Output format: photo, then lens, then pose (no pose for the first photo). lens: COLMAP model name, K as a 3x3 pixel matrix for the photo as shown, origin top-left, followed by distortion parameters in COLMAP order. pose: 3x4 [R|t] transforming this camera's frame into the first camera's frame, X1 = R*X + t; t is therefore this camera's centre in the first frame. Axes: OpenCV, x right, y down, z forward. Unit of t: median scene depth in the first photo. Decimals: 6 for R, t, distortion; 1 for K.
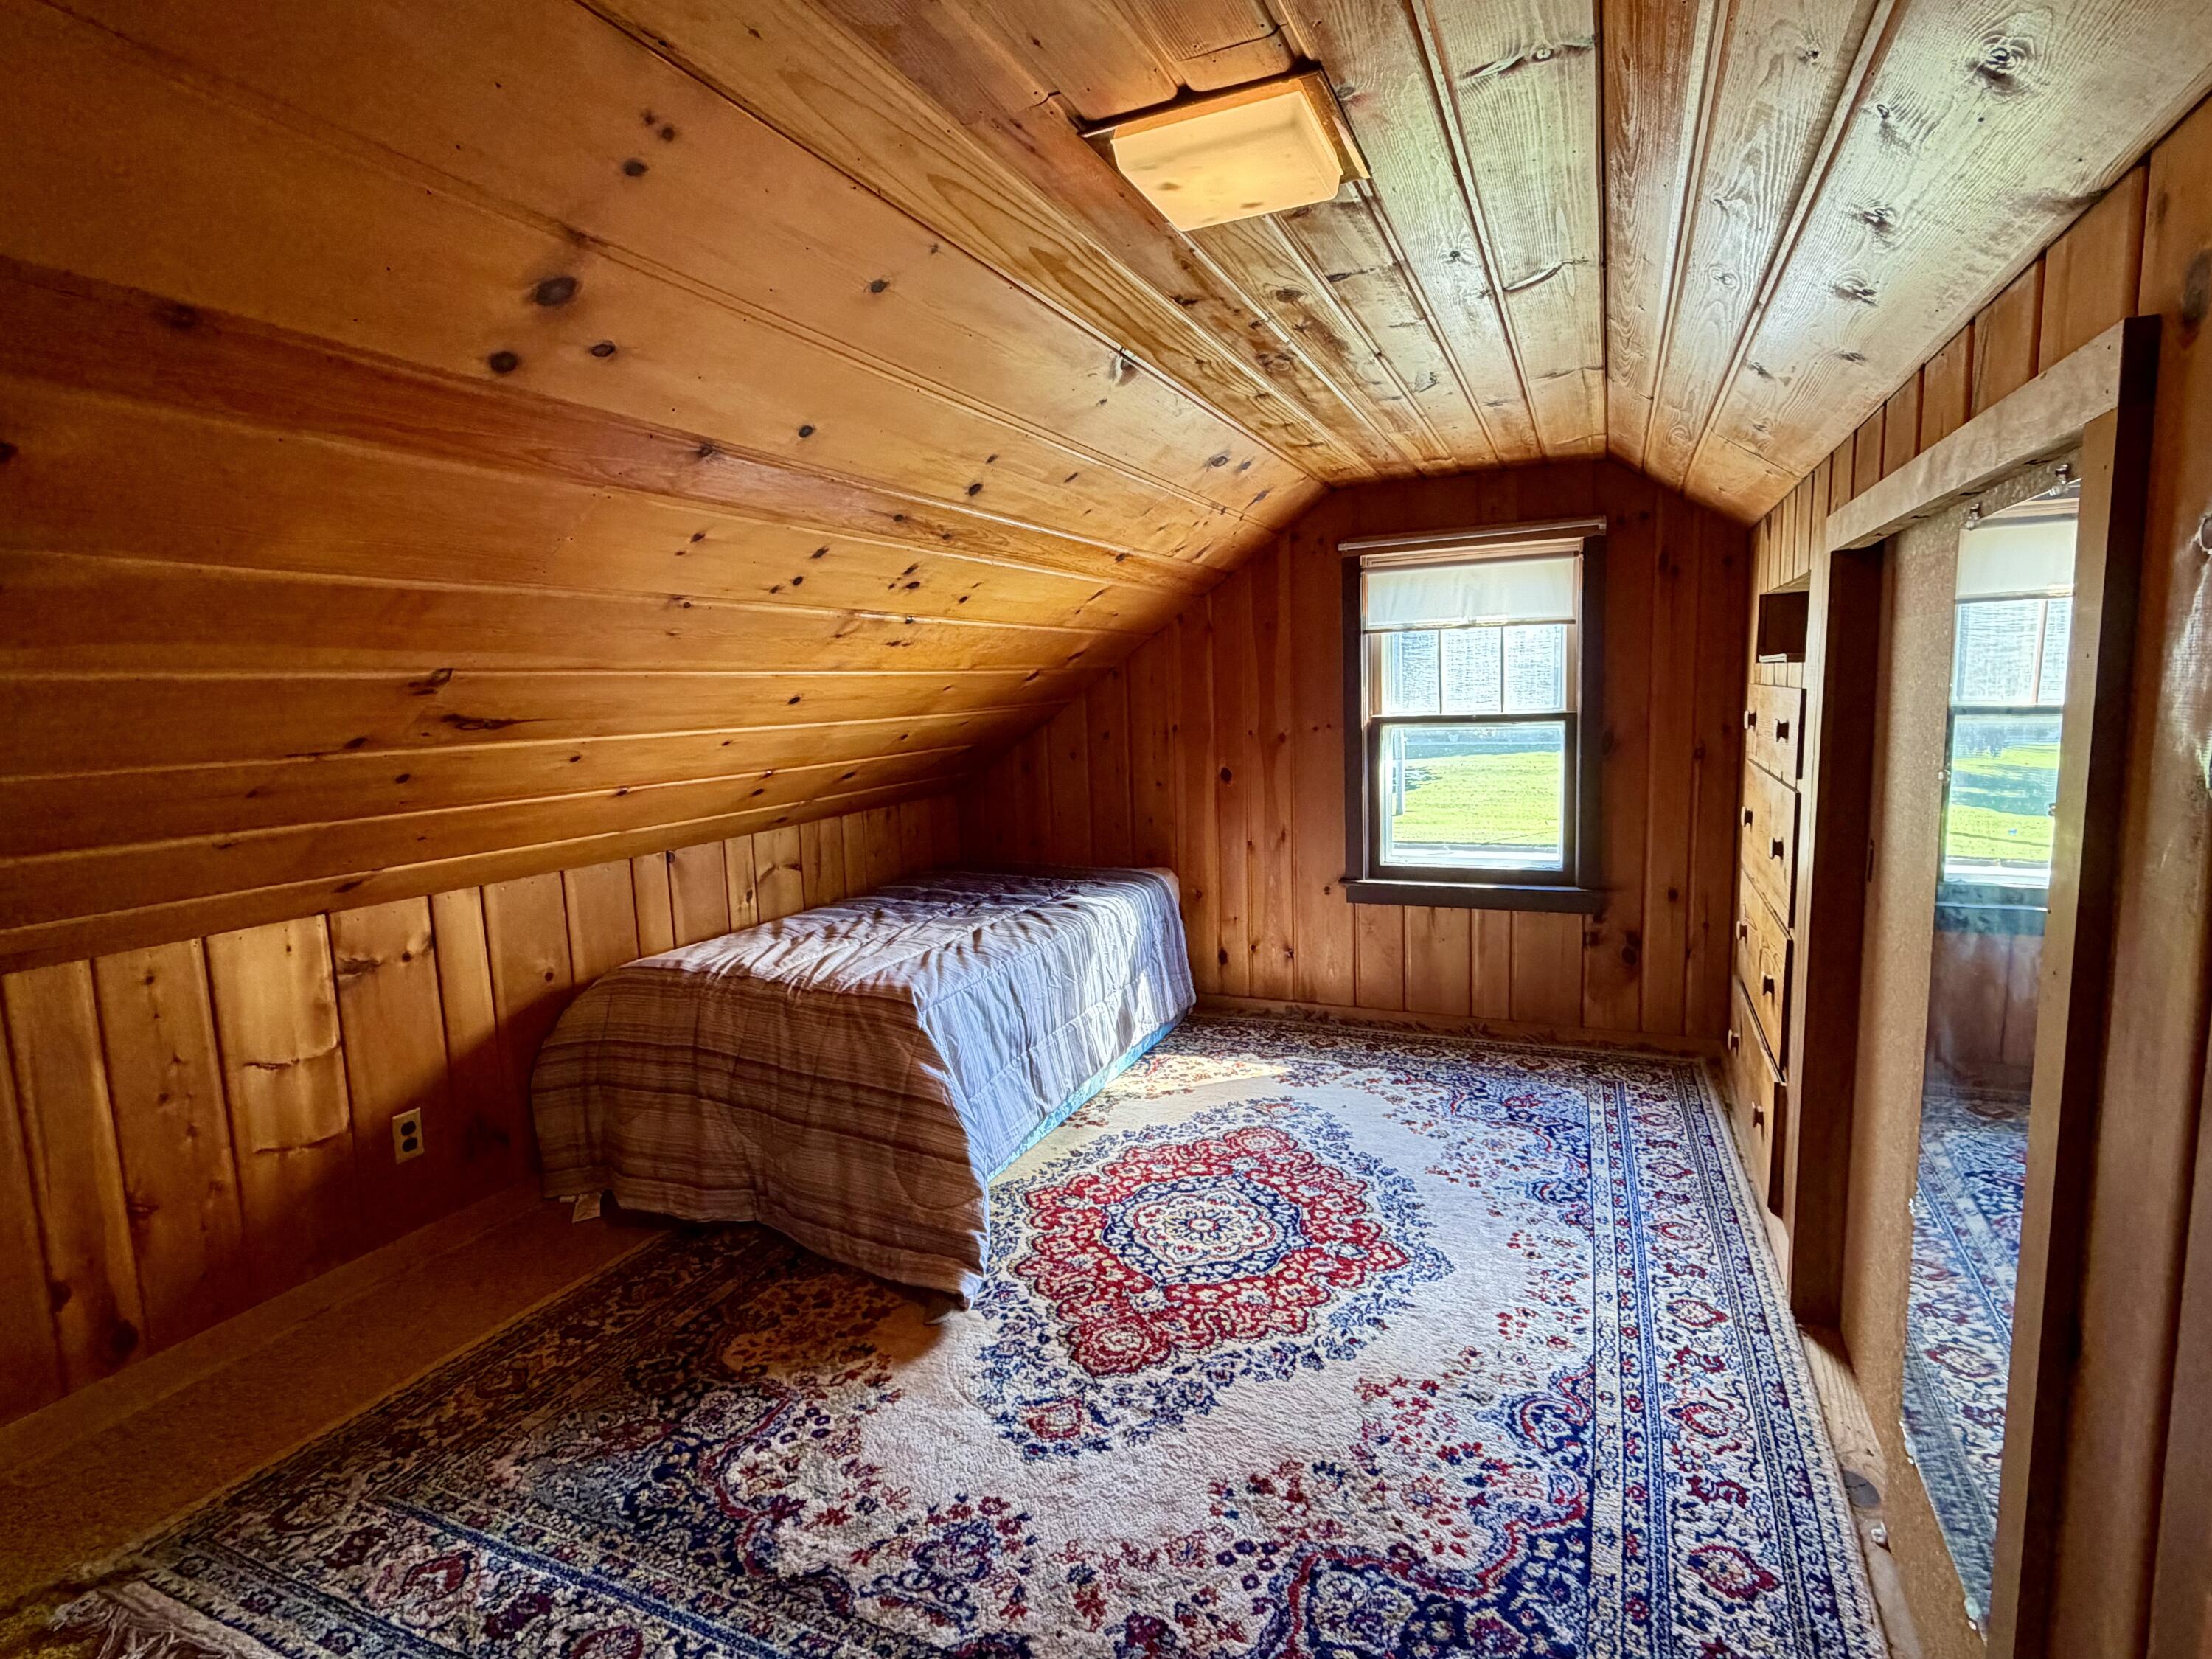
lens RADIAL K [[1111.8, 0, 1103.8], [0, 1111.8, 834.3], [0, 0, 1]] dist [-0.002077, 0.001088]
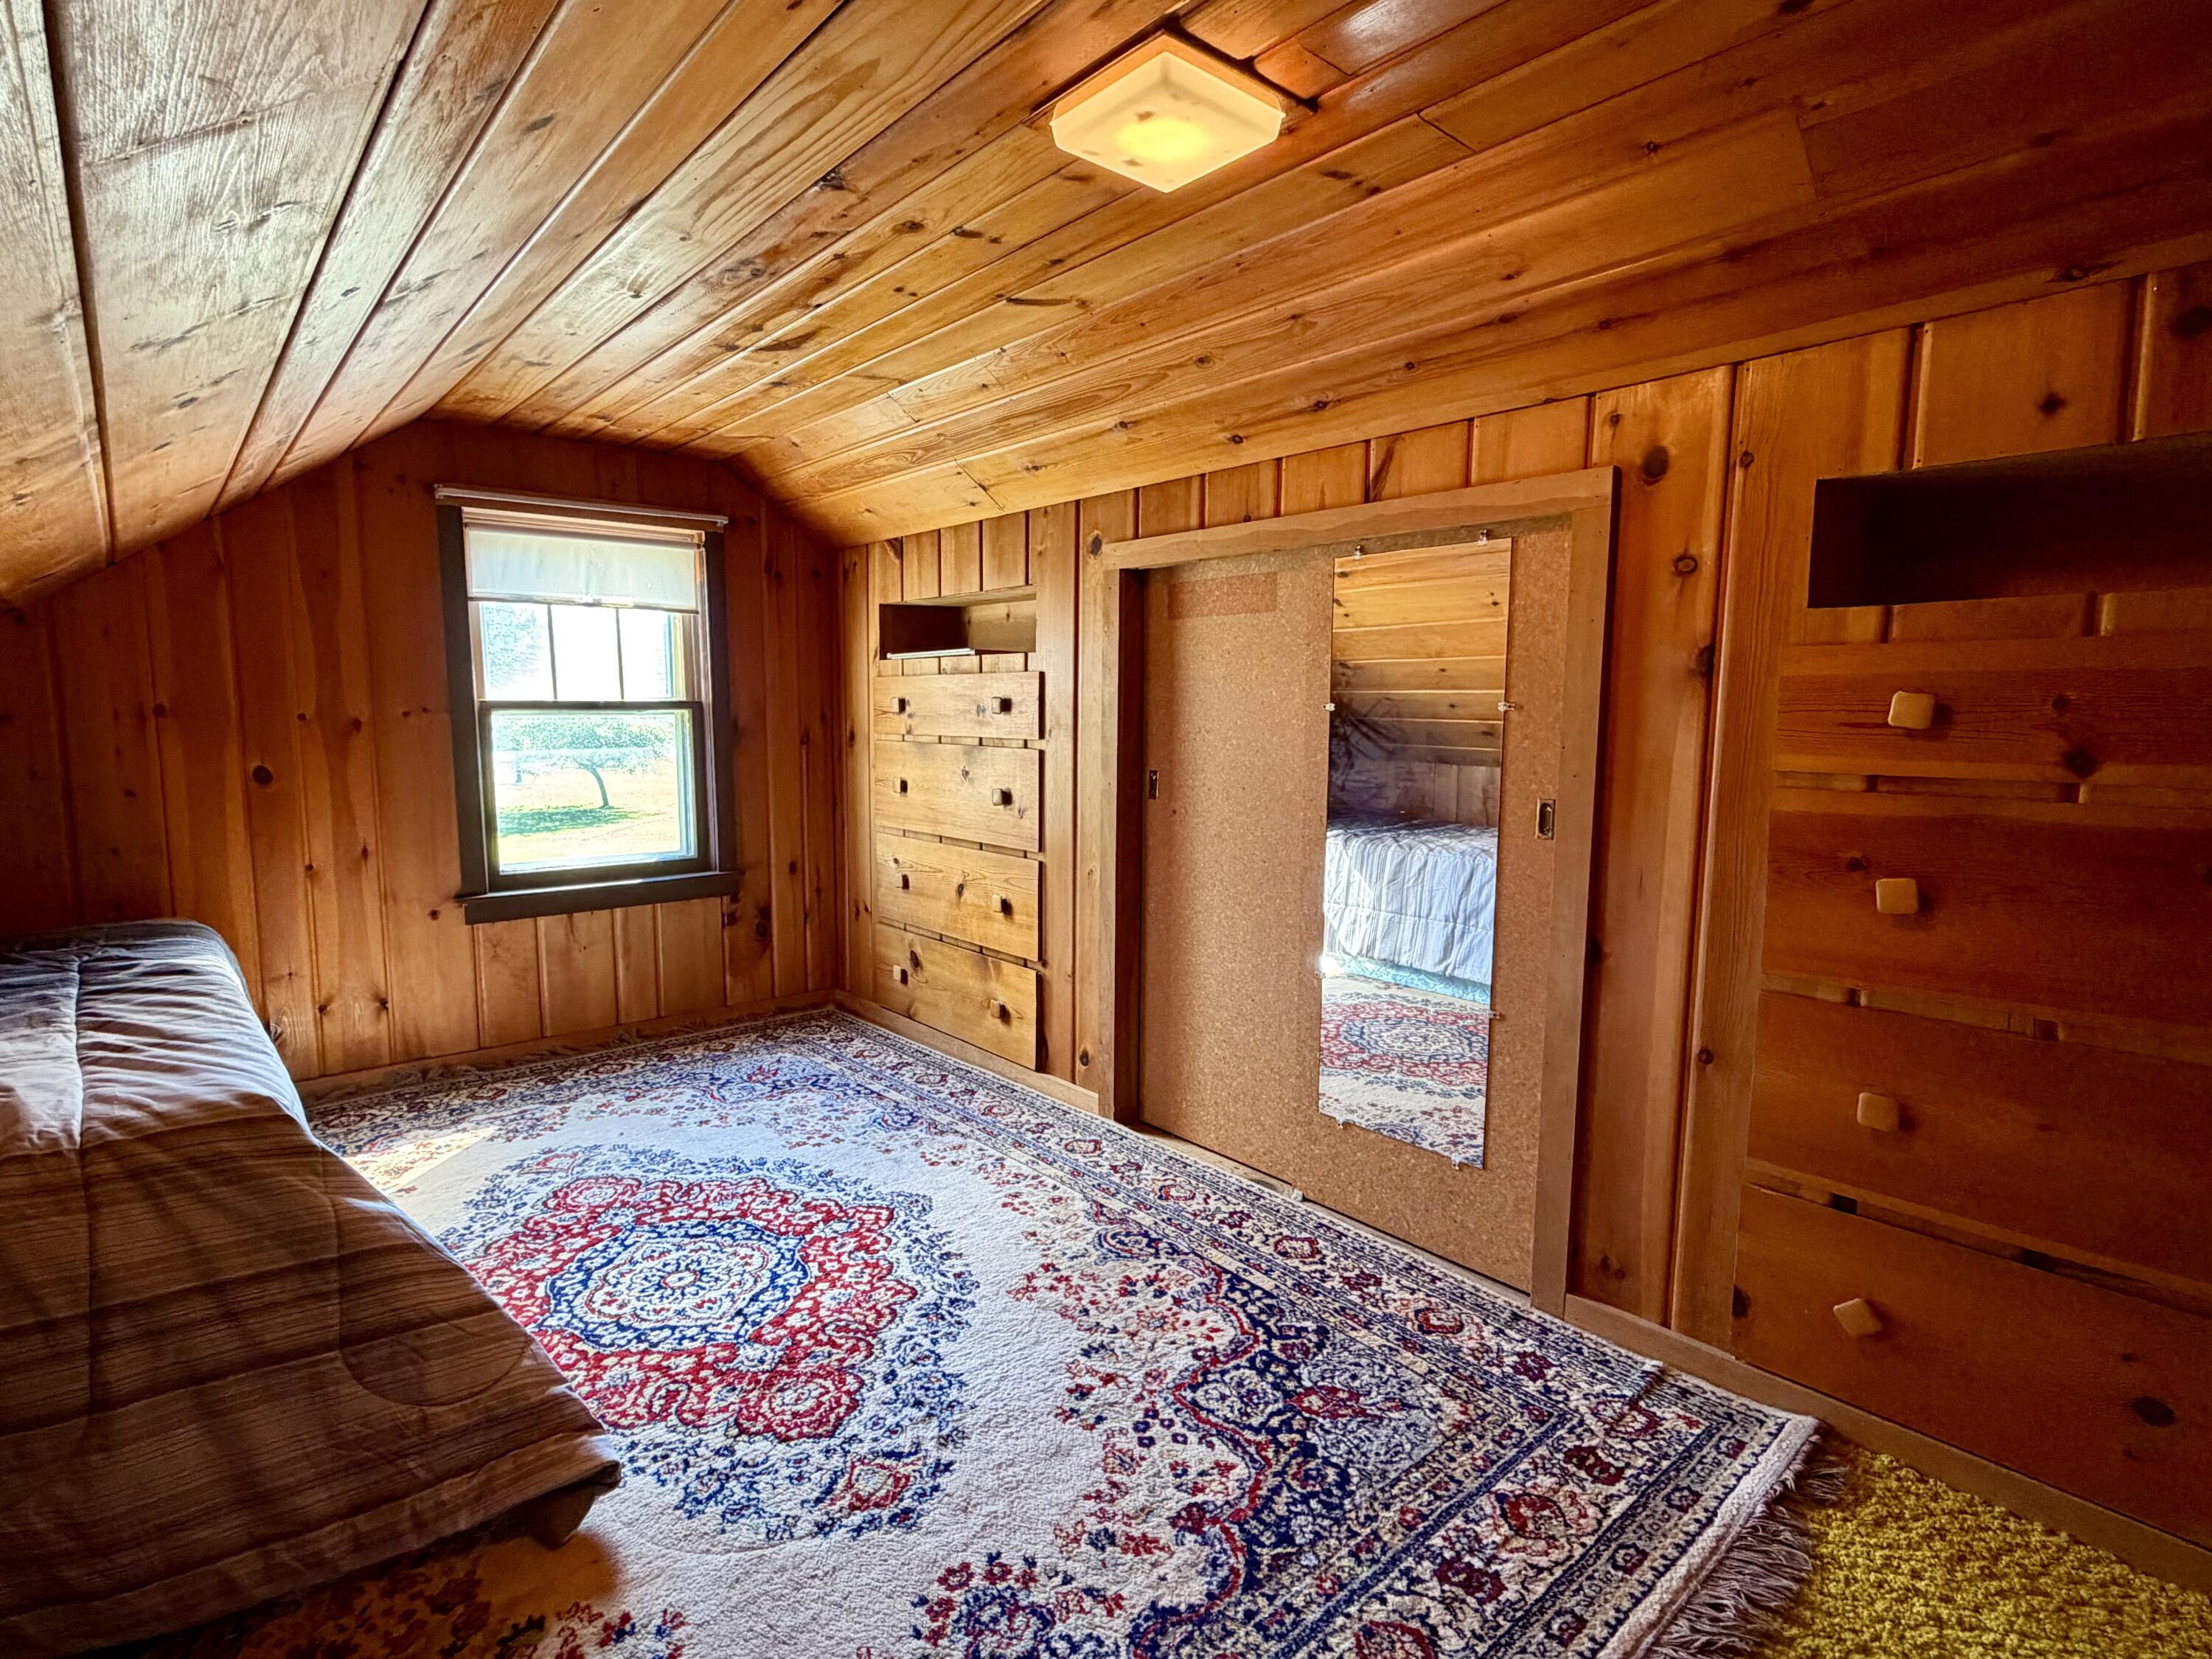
lens RADIAL K [[1111.8, 0, 1104.8], [0, 1111.8, 832.0], [0, 0, 1]] dist [-0.002077, 0.001088]
pose [[0.420841, -0.066880, 0.904666, -0.445722], [0.102750, 0.994375, 0.025713, 0.028630], [-0.901296, 0.082134, 0.425346, 0.299093]]
